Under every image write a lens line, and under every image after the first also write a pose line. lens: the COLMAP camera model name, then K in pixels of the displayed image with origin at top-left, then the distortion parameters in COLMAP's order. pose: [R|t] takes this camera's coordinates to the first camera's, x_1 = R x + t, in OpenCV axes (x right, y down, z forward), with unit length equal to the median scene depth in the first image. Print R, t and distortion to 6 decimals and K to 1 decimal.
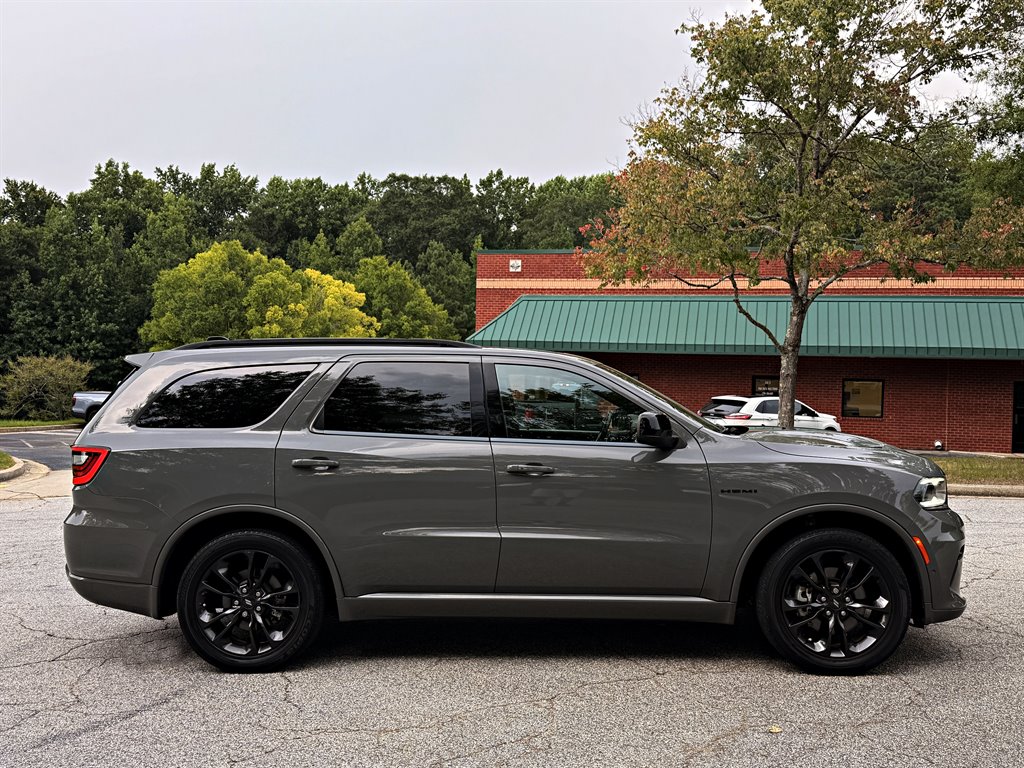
lens RADIAL K [[1033.6, 0, 512.0], [0, 1033.6, 384.0], [0, 0, 1]] dist [0.163502, -0.384851]
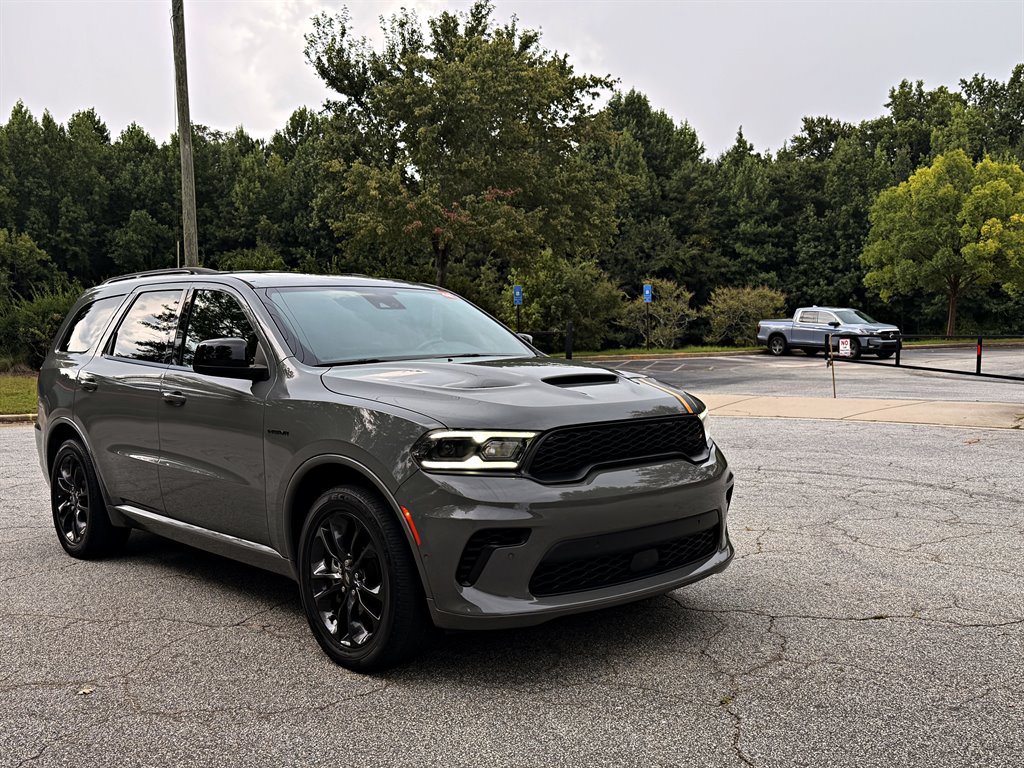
lens RADIAL K [[1033.6, 0, 512.0], [0, 1033.6, 384.0], [0, 0, 1]] dist [0.163502, -0.384851]
pose [[0.680030, 0.030278, -0.732559, 0.105871], [0.020959, 0.997936, 0.060702, 0.001634], [0.732885, -0.056632, 0.677992, 0.060861]]
